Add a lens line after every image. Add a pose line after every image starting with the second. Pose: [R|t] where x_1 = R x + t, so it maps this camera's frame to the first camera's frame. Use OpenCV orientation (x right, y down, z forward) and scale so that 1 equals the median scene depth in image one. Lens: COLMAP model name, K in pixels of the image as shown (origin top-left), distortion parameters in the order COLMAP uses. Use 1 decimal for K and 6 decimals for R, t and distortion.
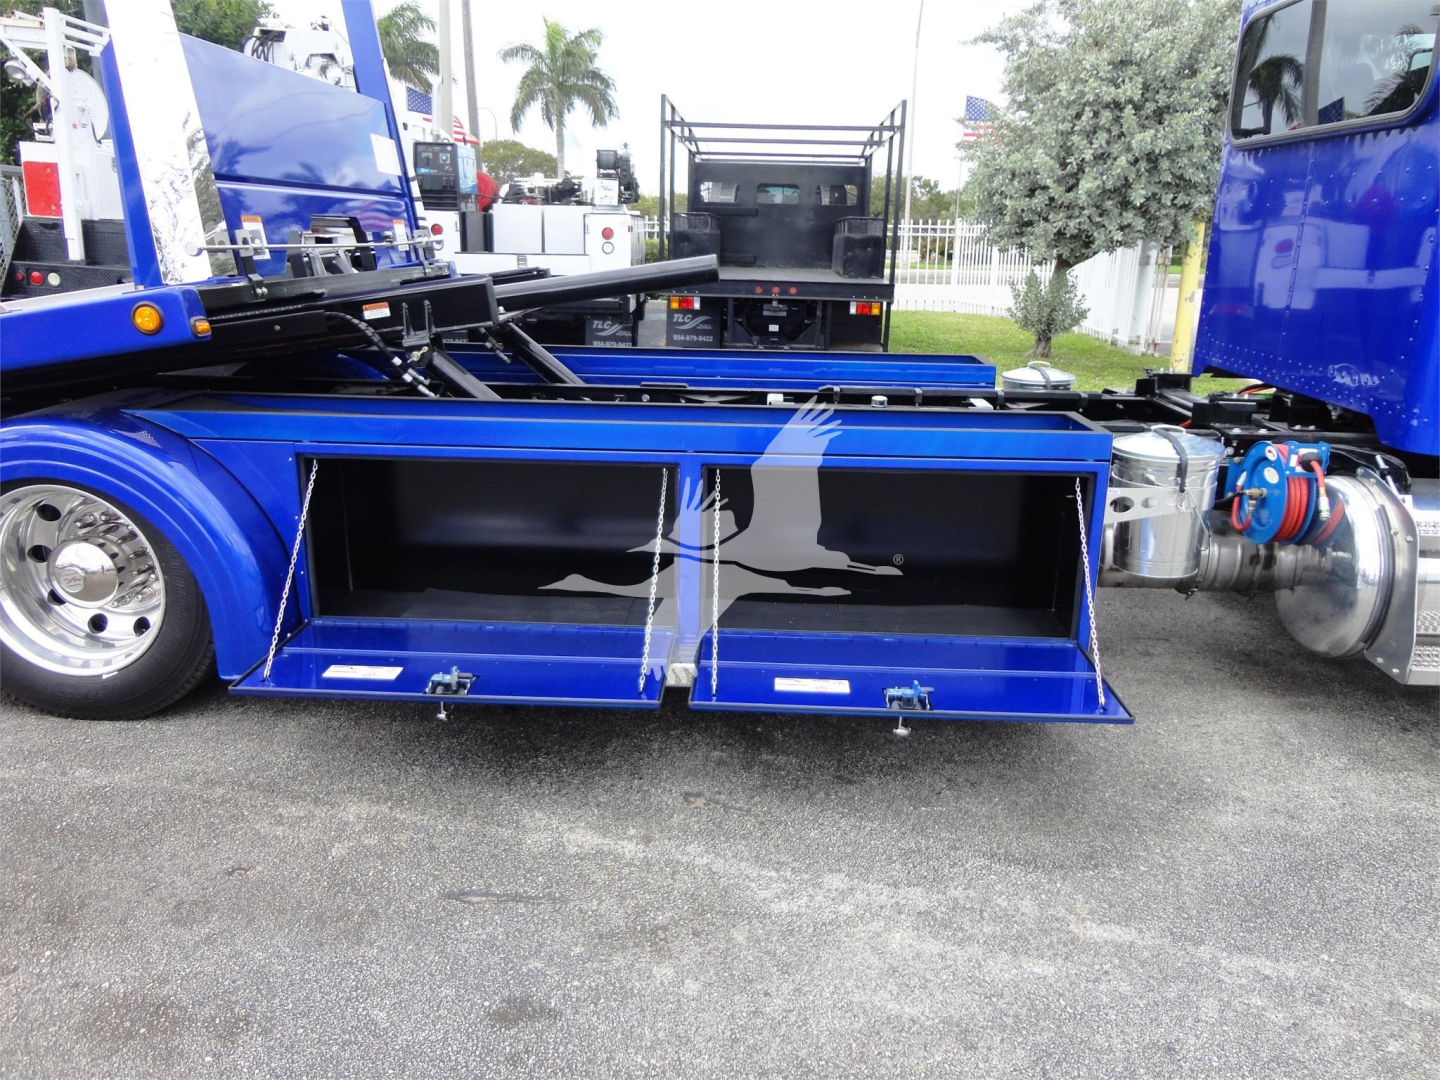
lens RADIAL K [[1059.0, 0, 720.0], [0, 1059.0, 540.0], [0, 0, 1]] dist [0.001979, -0.001355]
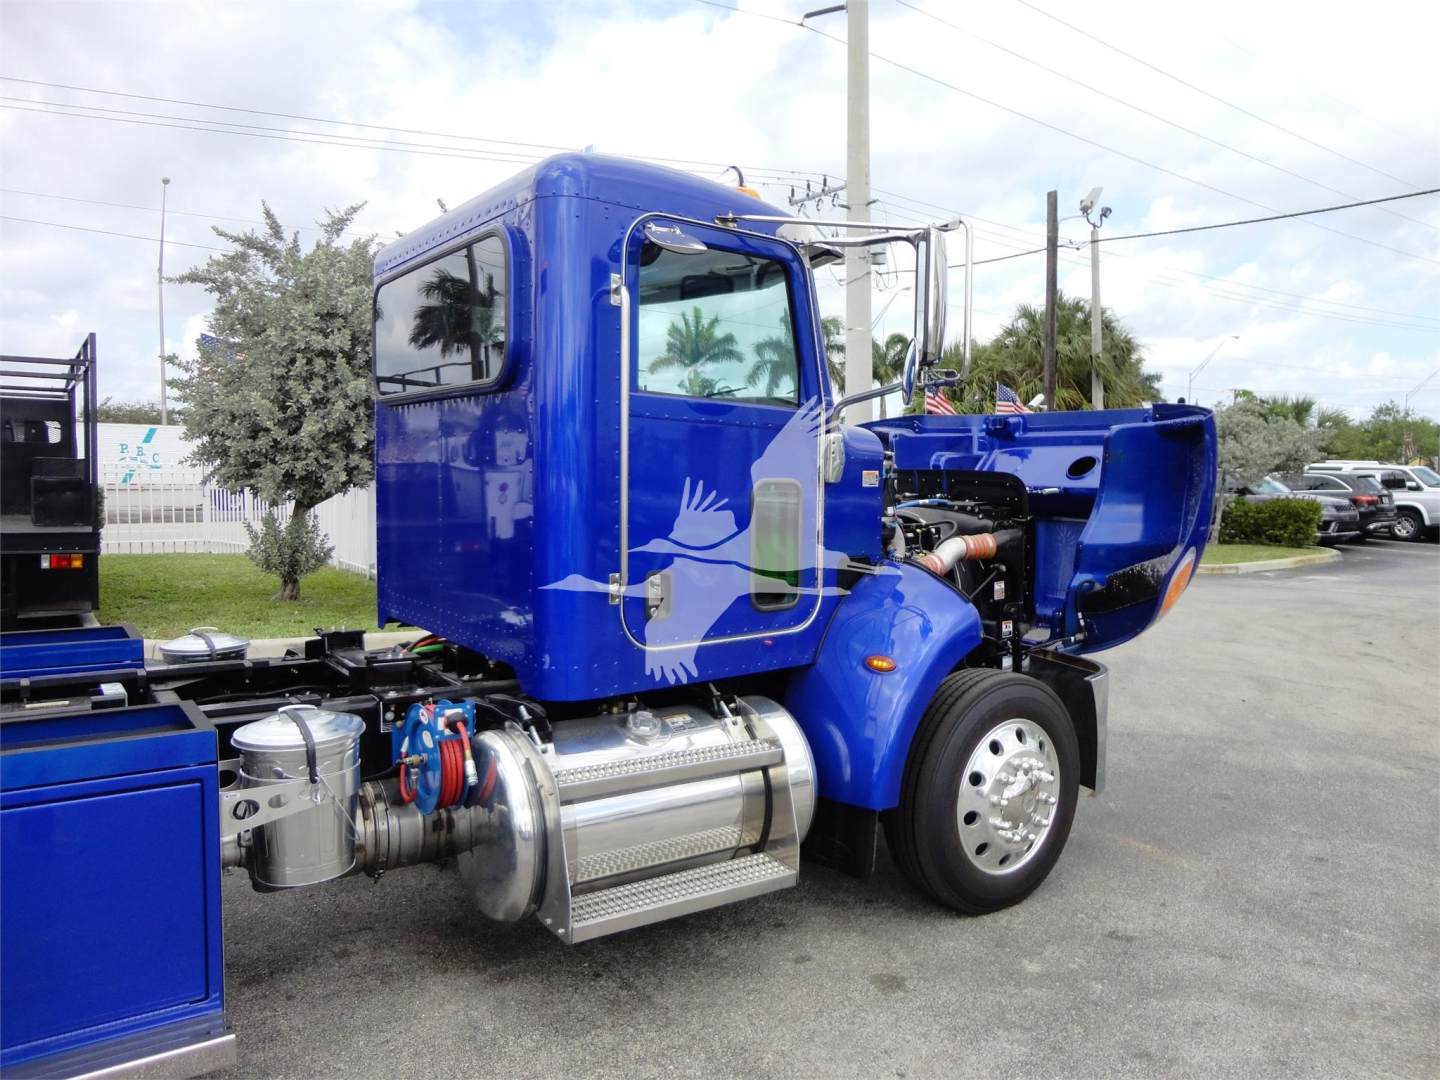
lens RADIAL K [[1062.9, 0, 720.0], [0, 1062.9, 540.0], [0, 0, 1]] dist [-0.002687, -0.002926]
pose [[0.799423, -0.044815, 0.599095, 0.056708], [0.171076, 0.972909, -0.155502, -0.013933], [-0.575896, 0.226802, 0.785432, 0.023960]]
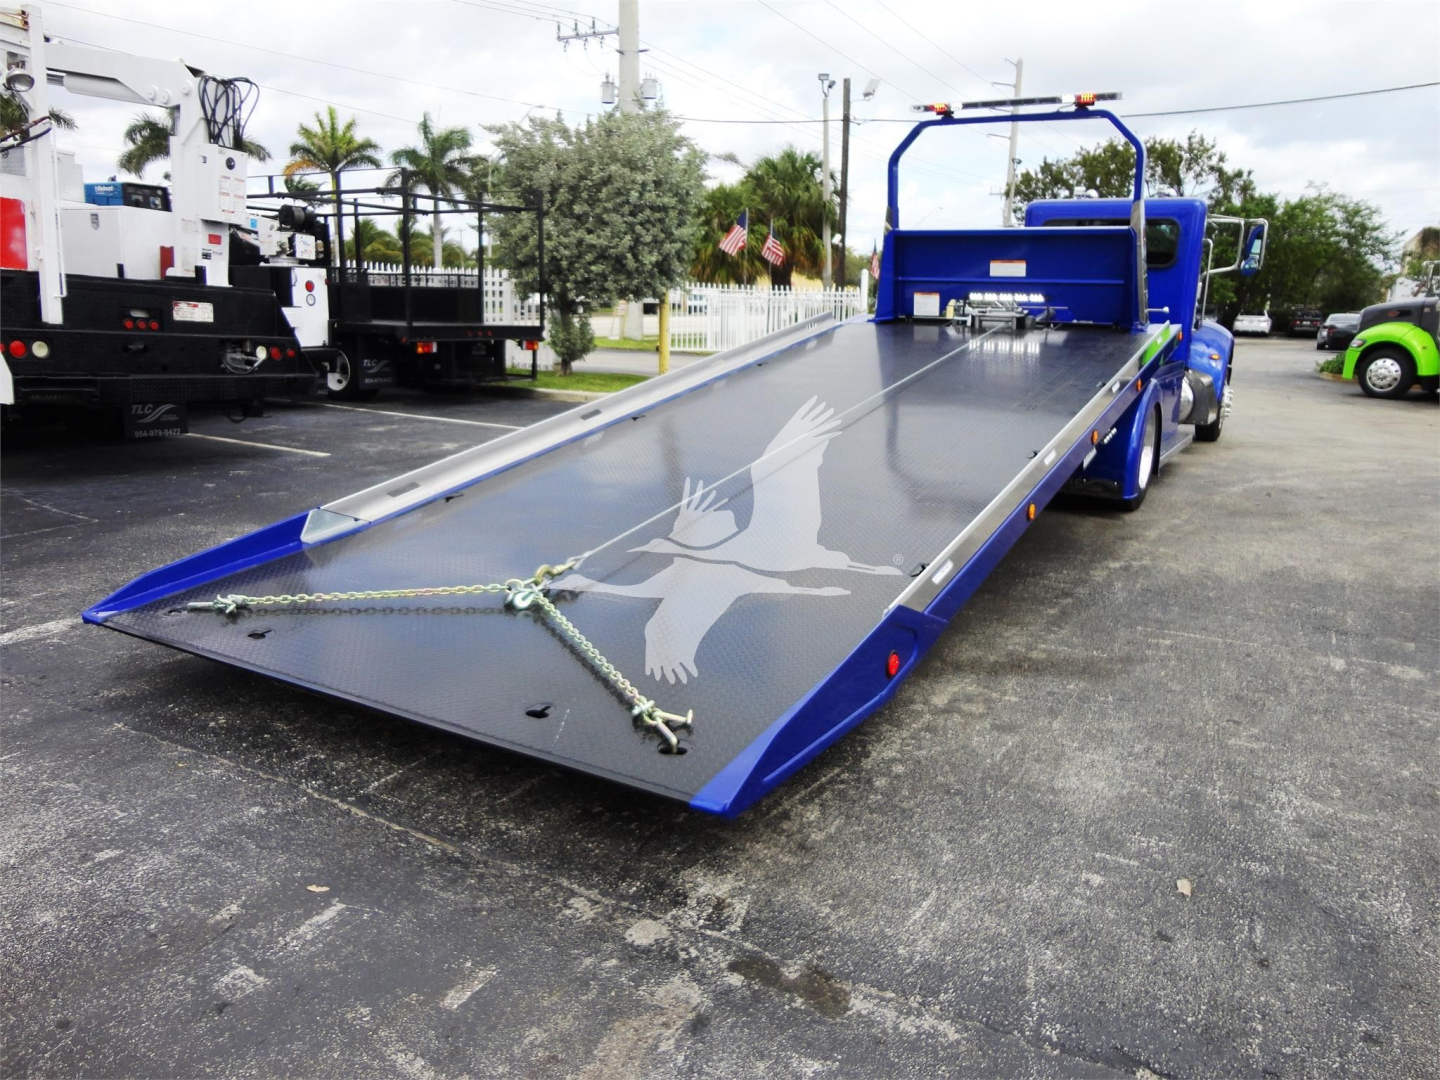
lens RADIAL K [[1062.9, 0, 720.0], [0, 1062.9, 540.0], [0, 0, 1]] dist [-0.002687, -0.002926]
pose [[0.473174, -0.197172, 0.858621, -1.005976], [0.226429, 0.969109, 0.097762, -0.068937], [-0.851373, 0.148158, 0.503203, 0.199824]]
